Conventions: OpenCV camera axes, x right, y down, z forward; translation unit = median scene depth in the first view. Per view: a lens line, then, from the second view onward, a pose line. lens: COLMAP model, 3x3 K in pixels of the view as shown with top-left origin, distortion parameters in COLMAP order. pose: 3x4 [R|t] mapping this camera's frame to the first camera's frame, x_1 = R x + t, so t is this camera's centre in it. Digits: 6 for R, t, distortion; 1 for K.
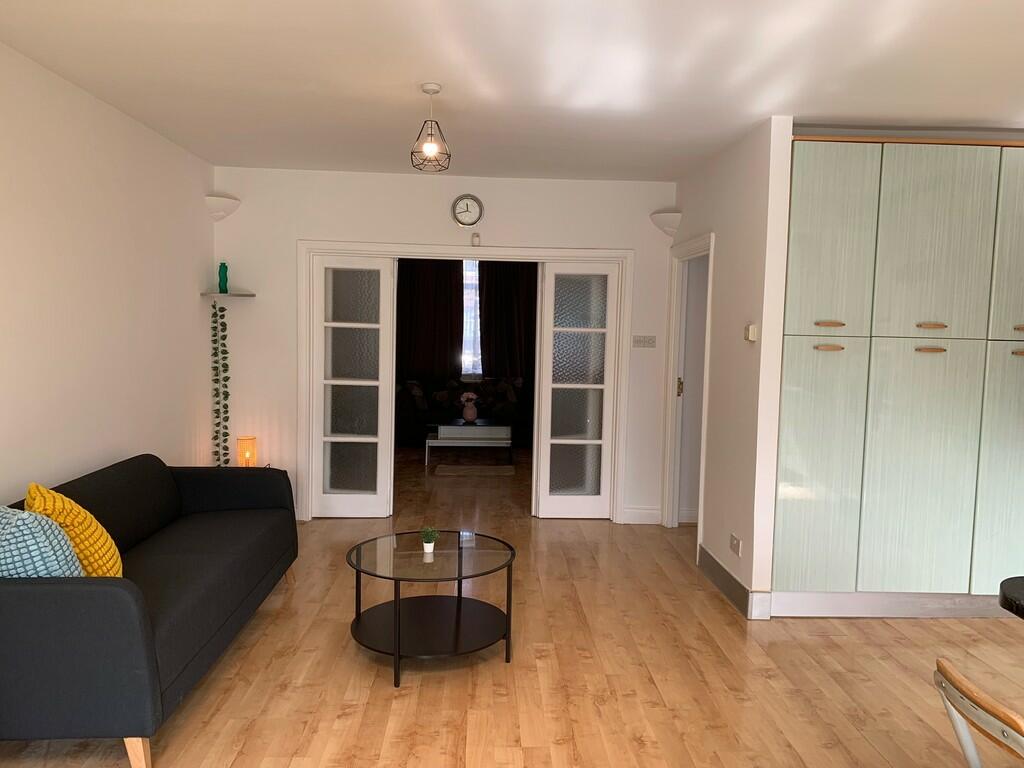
lens RADIAL K [[783.6, 0, 512.0], [0, 783.6, 384.0], [0, 0, 1]] dist [0.003900, -0.003264]
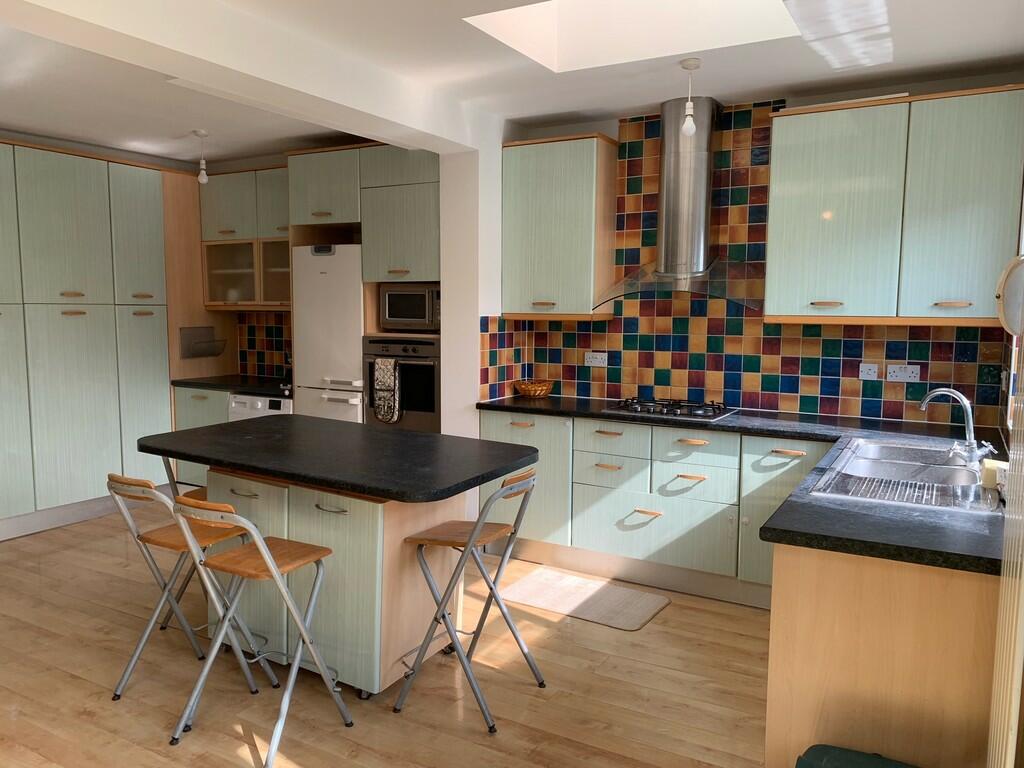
lens RADIAL K [[782.6, 0, 515.2], [0, 782.6, 388.1], [0, 0, 1]] dist [0.001712, 0.000503]
pose [[0.532080, -0.112306, 0.839213, -0.183689], [0.072135, 0.993573, 0.087228, 0.020052], [-0.843616, 0.014124, 0.536762, -0.319160]]
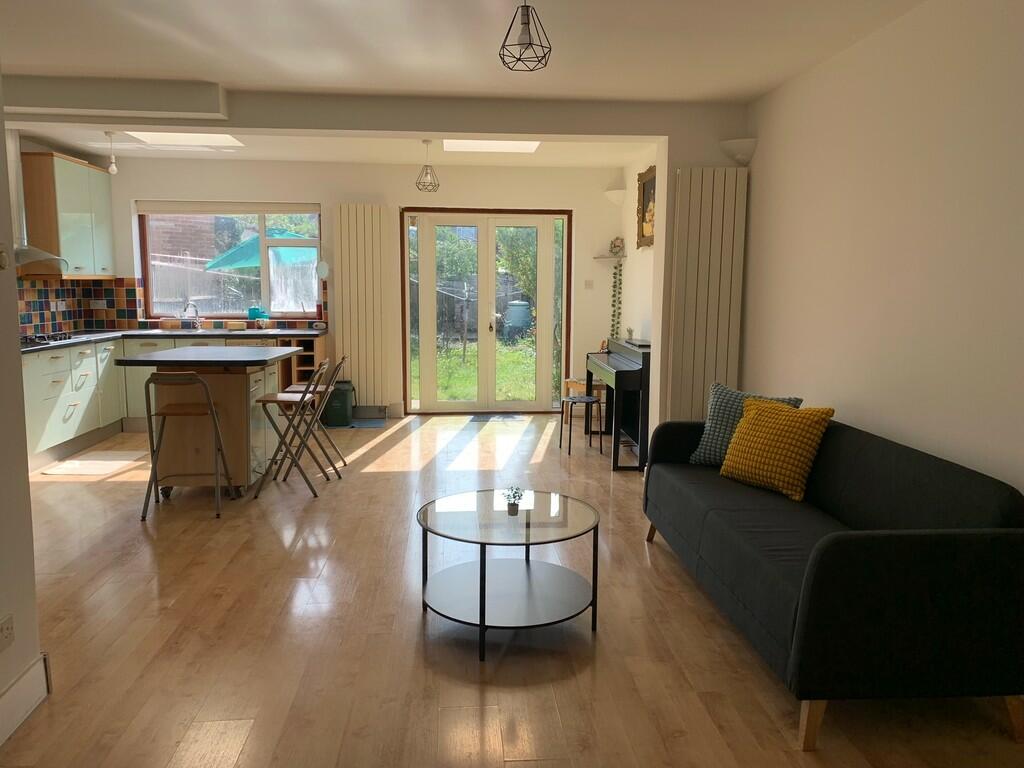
lens RADIAL K [[782.6, 0, 515.2], [0, 782.6, 388.1], [0, 0, 1]] dist [0.001712, 0.000503]
pose [[-0.998813, -0.027599, -0.040139, -0.062848], [-0.035362, 0.977530, 0.207807, -0.109378], [0.033502, 0.208980, -0.977346, 1.708446]]
